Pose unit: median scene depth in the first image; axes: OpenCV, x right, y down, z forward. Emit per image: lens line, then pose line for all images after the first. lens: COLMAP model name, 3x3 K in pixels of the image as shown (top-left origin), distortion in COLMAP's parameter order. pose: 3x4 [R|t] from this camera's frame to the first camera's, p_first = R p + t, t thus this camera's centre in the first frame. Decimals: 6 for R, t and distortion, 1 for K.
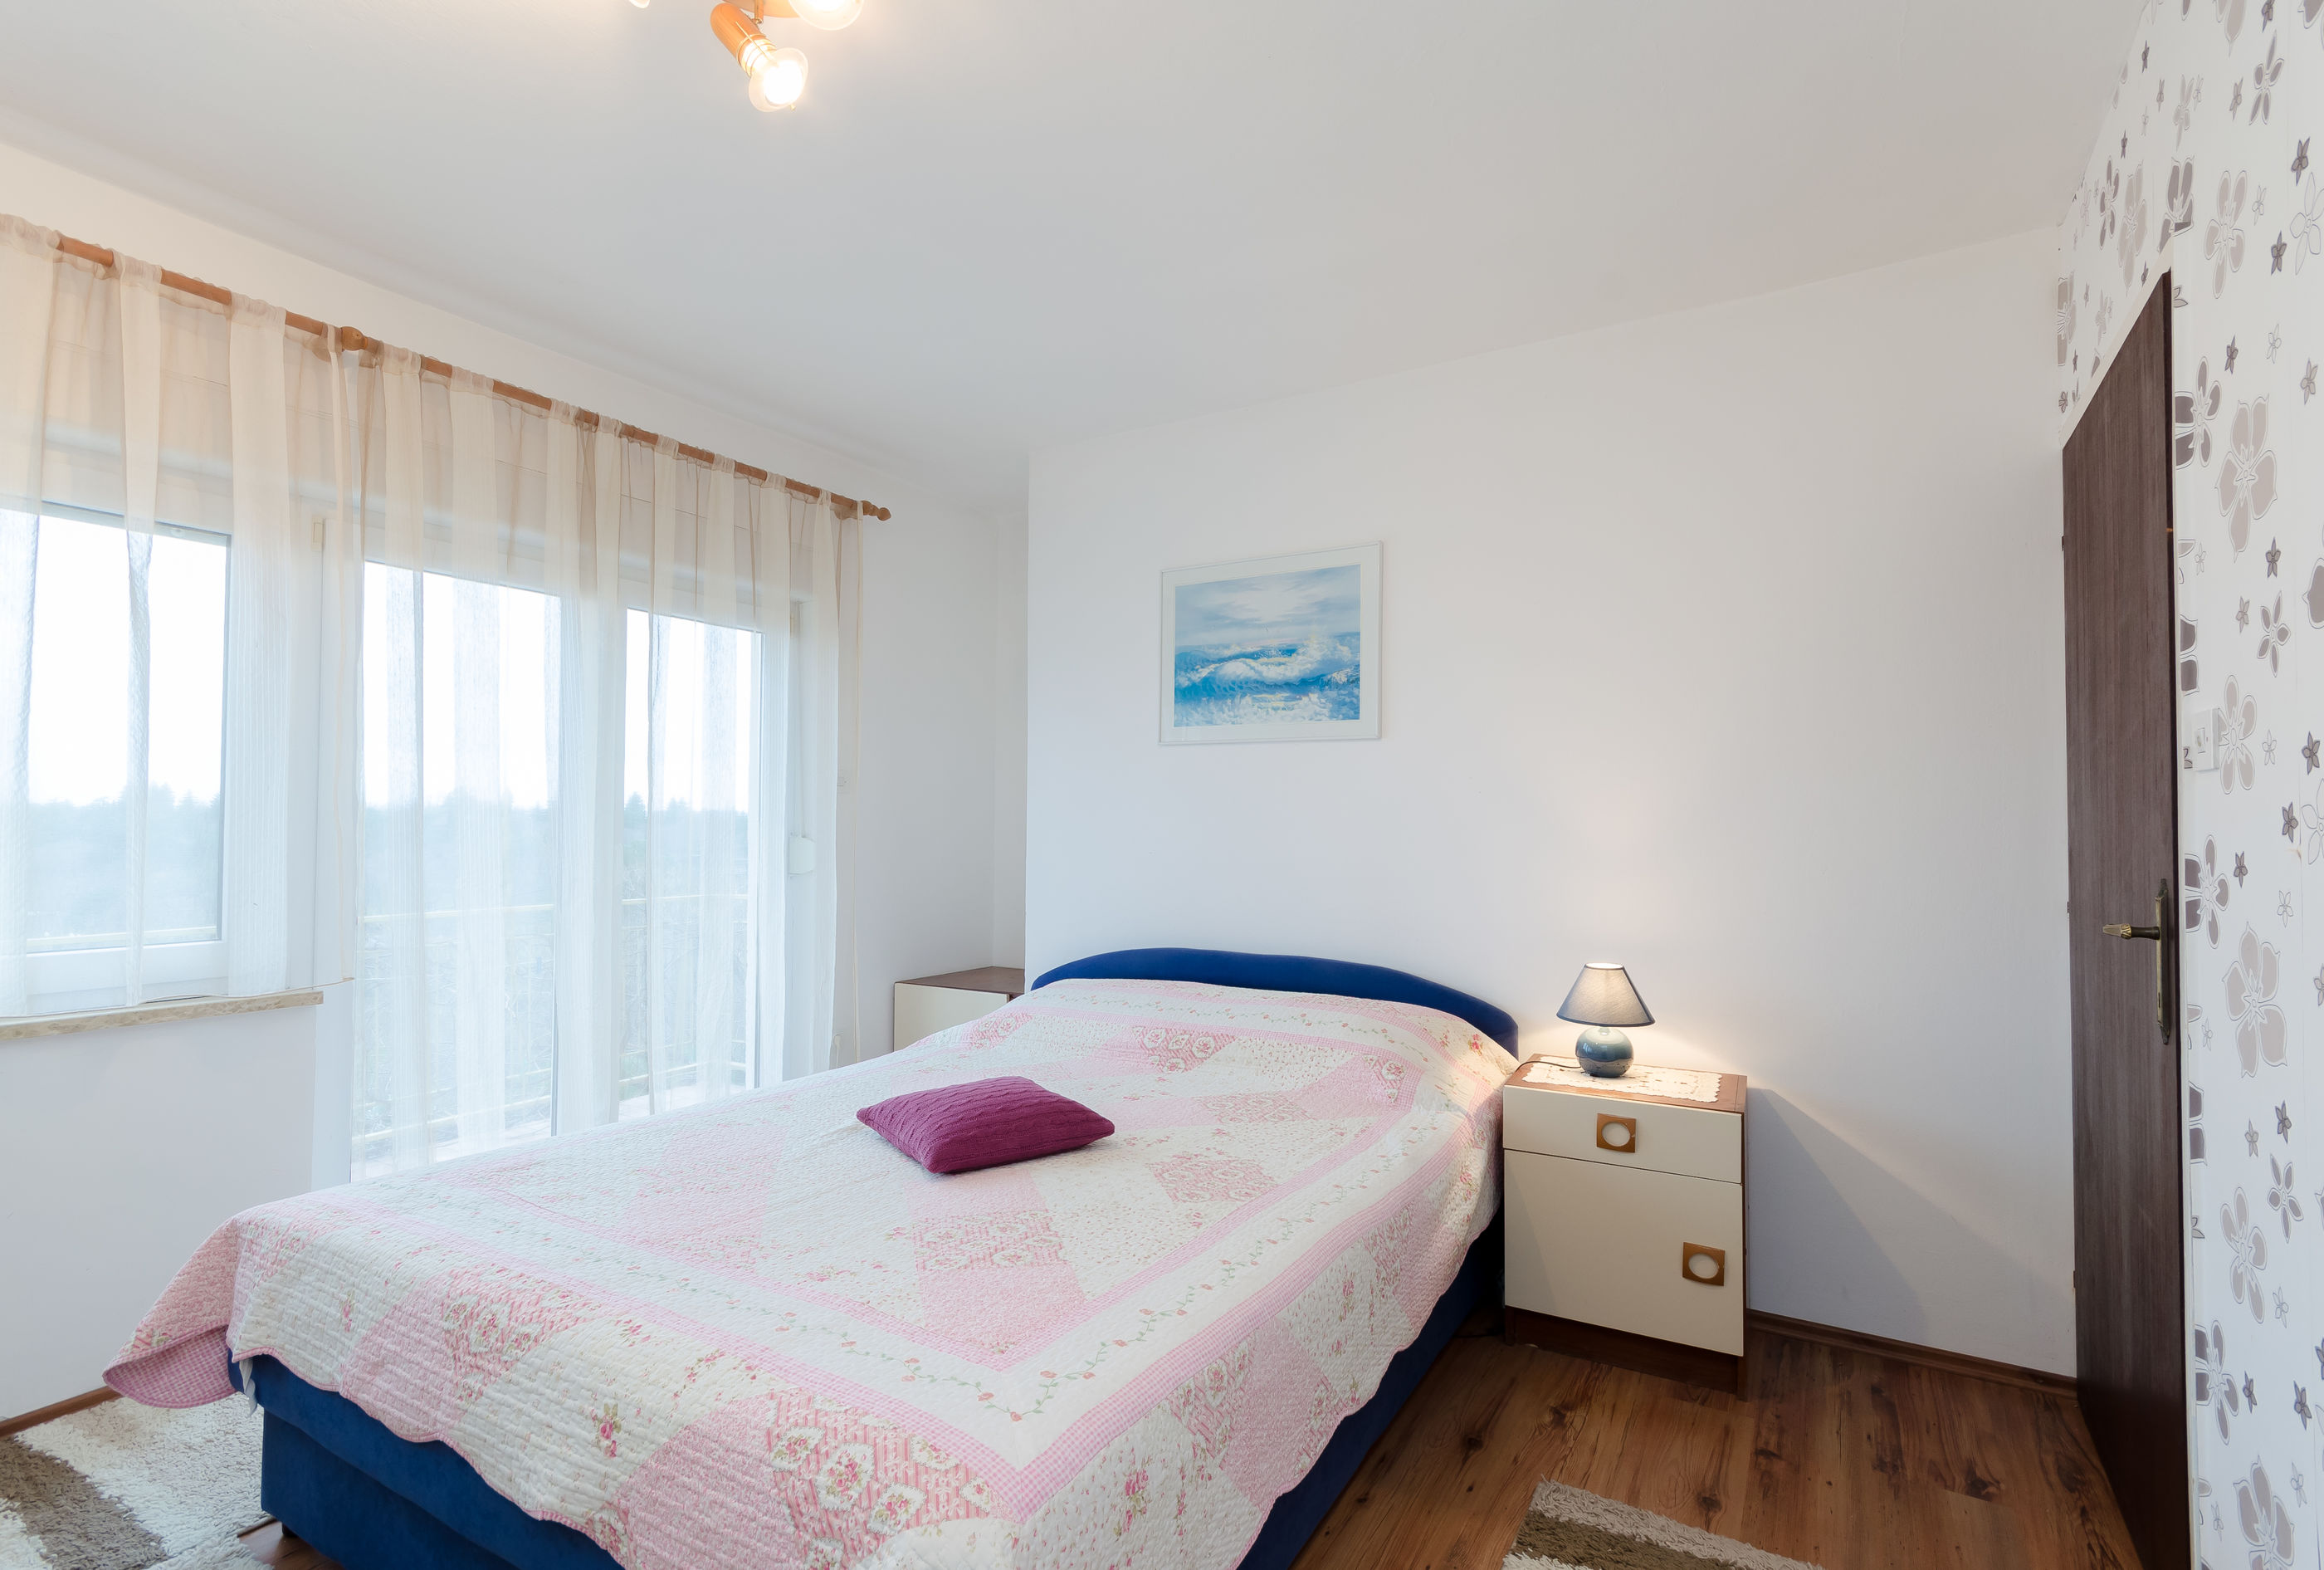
lens RADIAL K [[1017.4, 0, 1108.4], [0, 1017.4, 830.4], [0, 0, 1]] dist [0.006694, 0.000422]
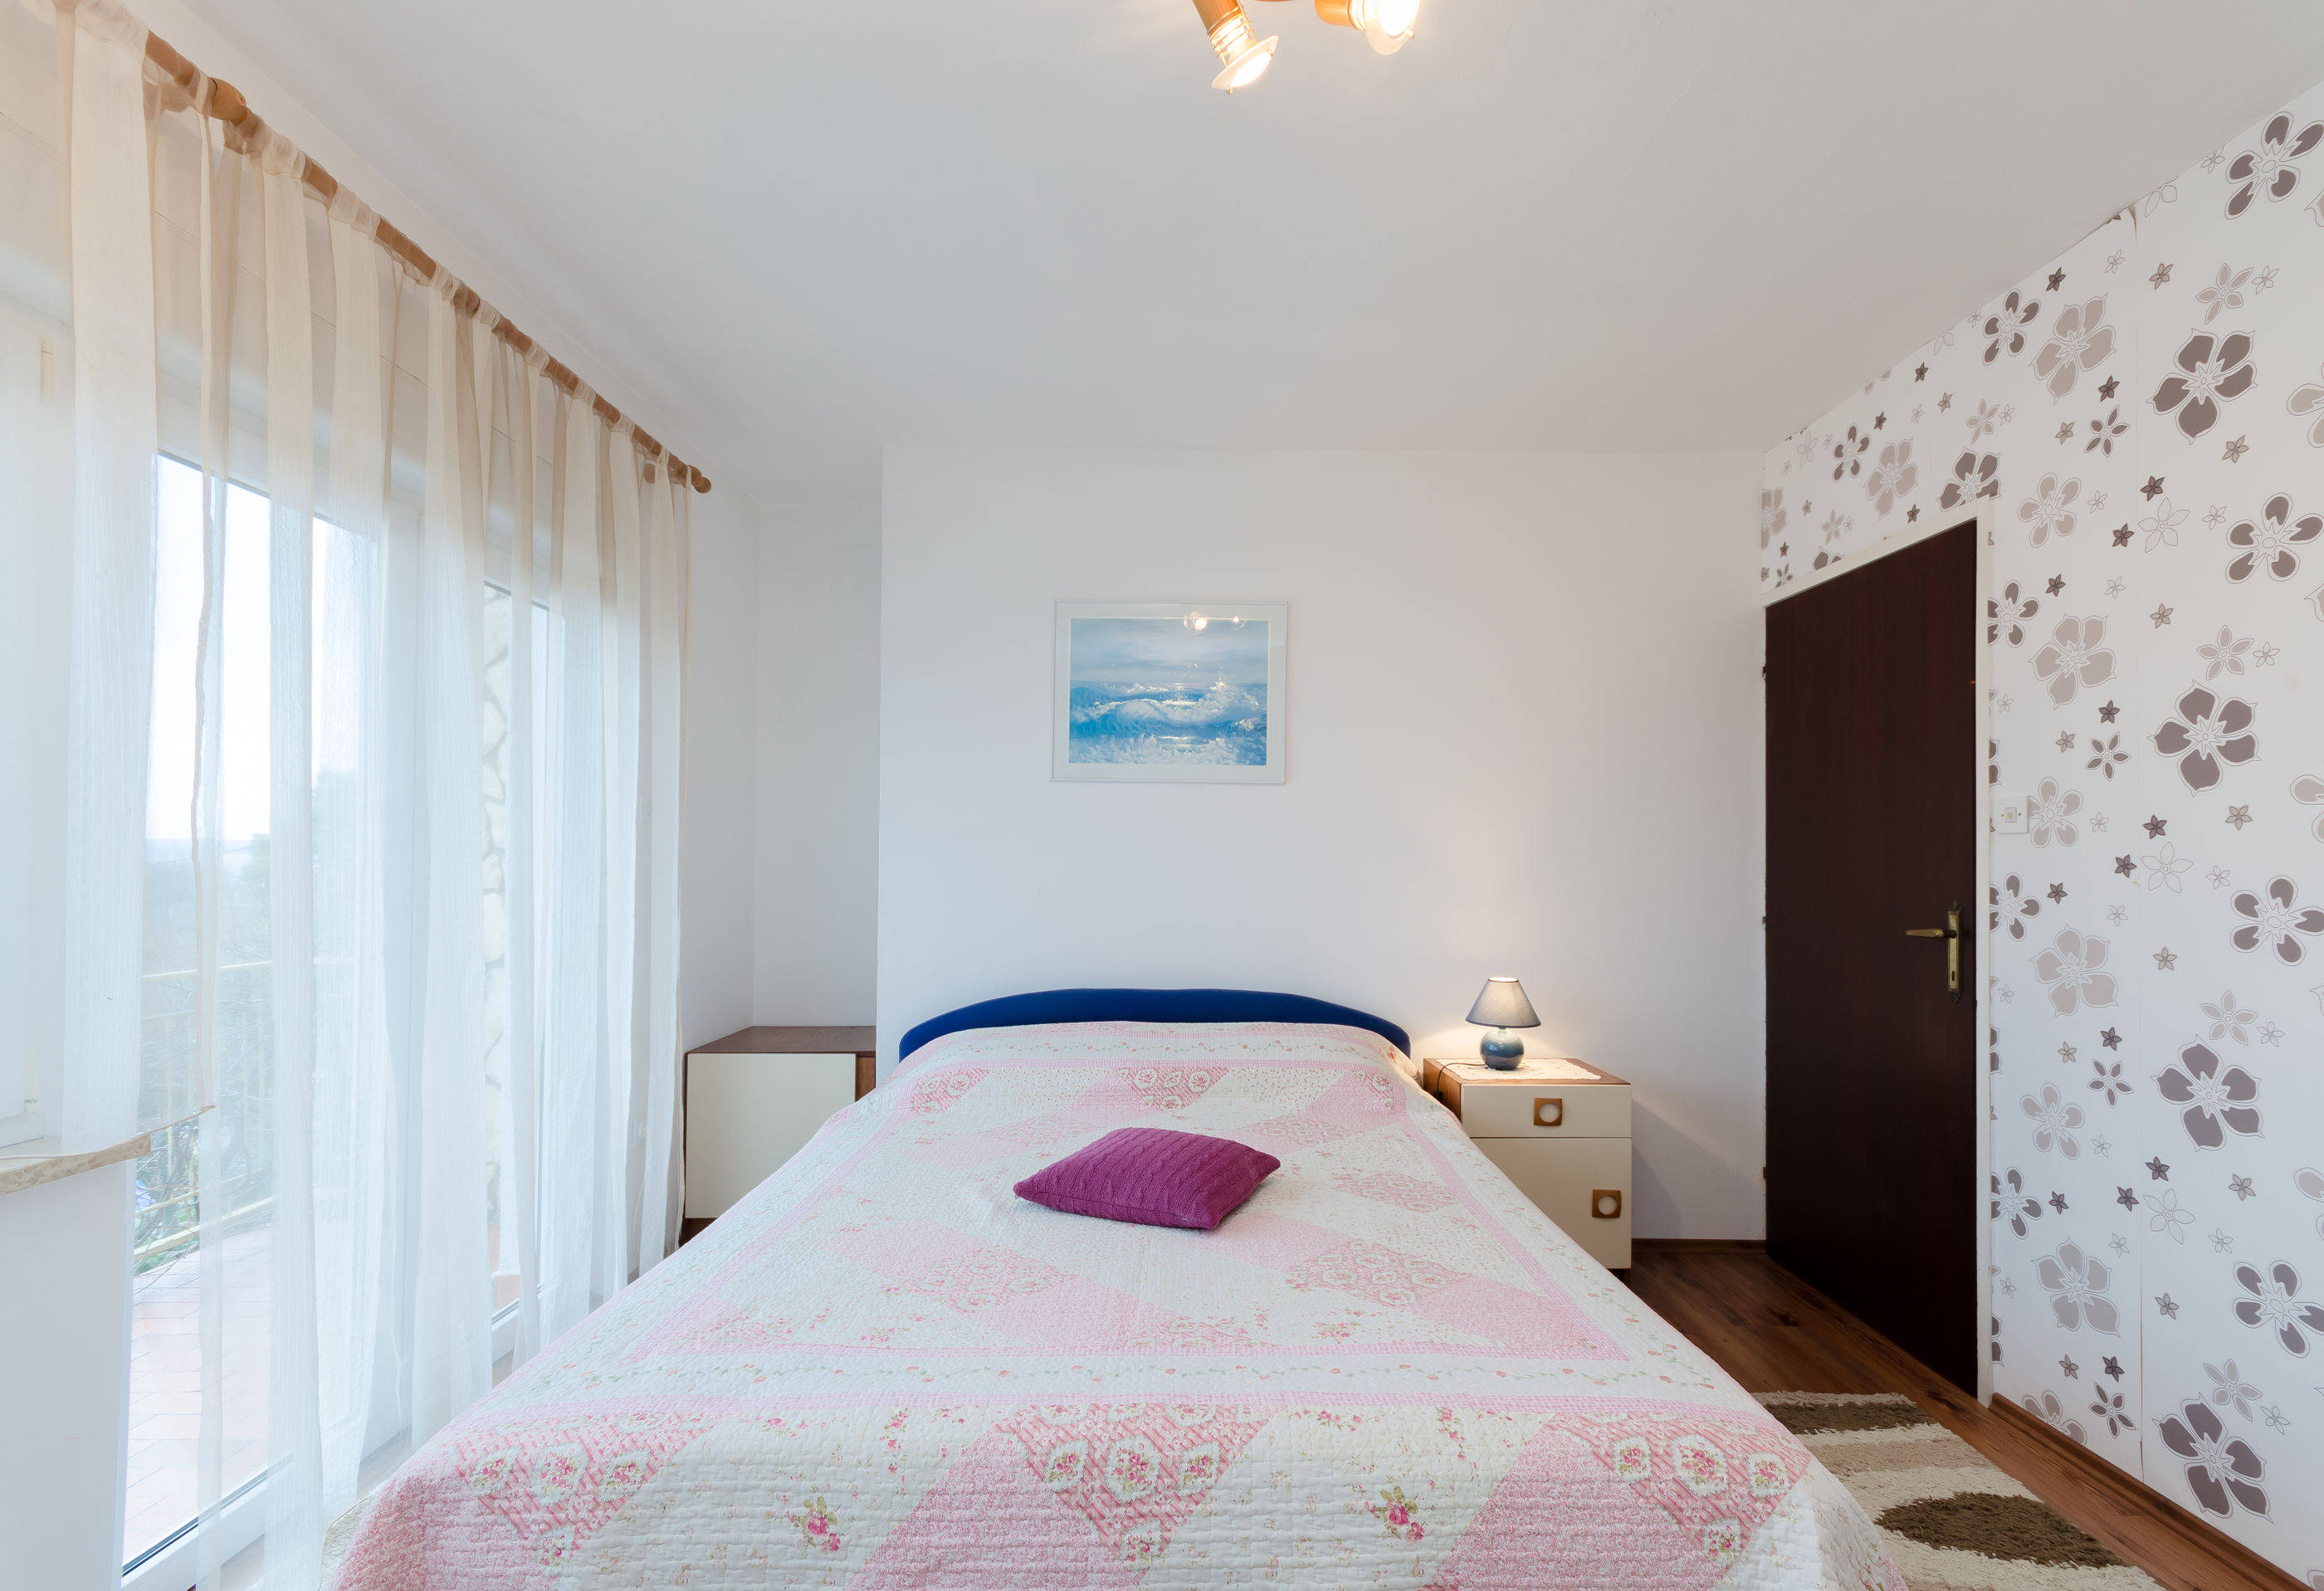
lens RADIAL K [[1047.5, 0, 1163.1], [0, 1047.5, 872.7], [0, 0, 1]] dist [0.008651, 0.000205]
pose [[0.864544, -0.005862, 0.502522, -0.496319], [0.001991, 0.999964, 0.008240, -0.005895], [-0.502552, -0.006124, 0.864525, 0.117627]]
